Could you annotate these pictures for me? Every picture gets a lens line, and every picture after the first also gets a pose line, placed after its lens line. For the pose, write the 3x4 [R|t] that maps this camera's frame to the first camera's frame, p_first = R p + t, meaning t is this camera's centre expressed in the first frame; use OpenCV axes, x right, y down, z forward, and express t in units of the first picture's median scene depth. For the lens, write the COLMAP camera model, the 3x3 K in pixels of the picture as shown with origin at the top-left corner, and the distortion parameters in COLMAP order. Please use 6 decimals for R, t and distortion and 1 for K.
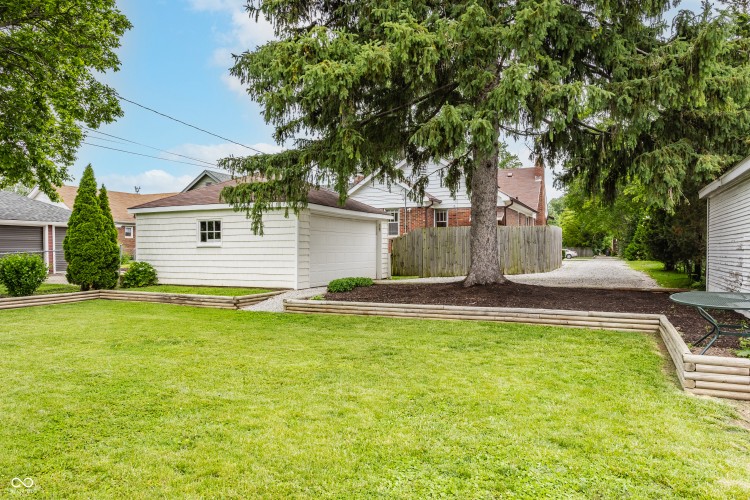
lens RADIAL K [[515.1, 0, 372.3], [0, 515.1, 247.1], [0, 0, 1]] dist [0.030743, 0.000560]
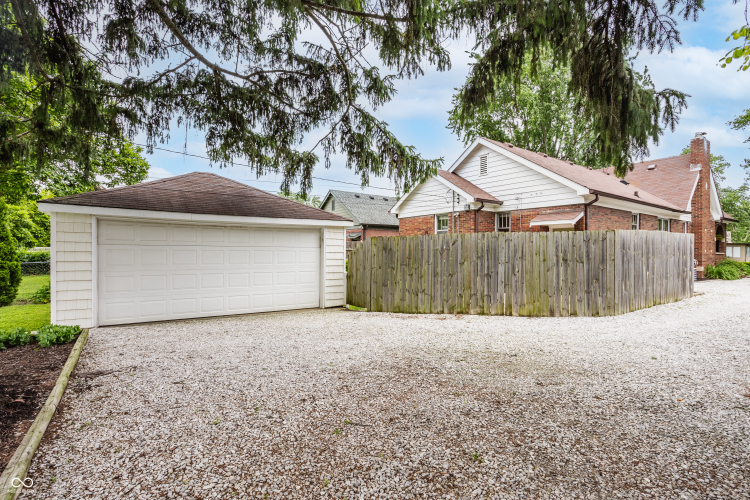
lens RADIAL K [[363.5, 0, 376.6], [0, 363.5, 251.4], [0, 0, 1]] dist [-0.006072, 0.000294]
pose [[0.863738, 0.005049, -0.503916, 0.426701], [-0.003909, 0.999987, 0.003318, -0.026175], [0.503927, -0.000895, 0.863746, 0.733746]]
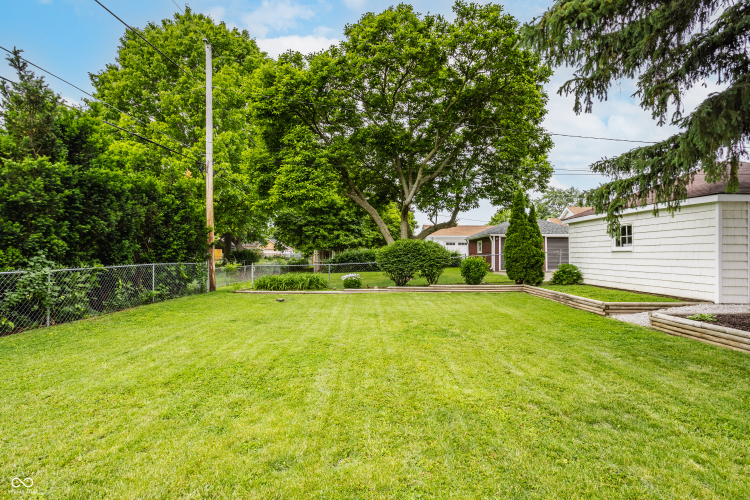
lens RADIAL K [[363.5, 0, 370.5], [0, 363.5, 251.7], [0, 0, 1]] dist [-0.006072, 0.000294]
pose [[0.413427, -0.003688, -0.910530, 0.134415], [0.003450, 0.999991, -0.002484, 0.000617], [0.910531, -0.002114, 0.413436, 0.244293]]
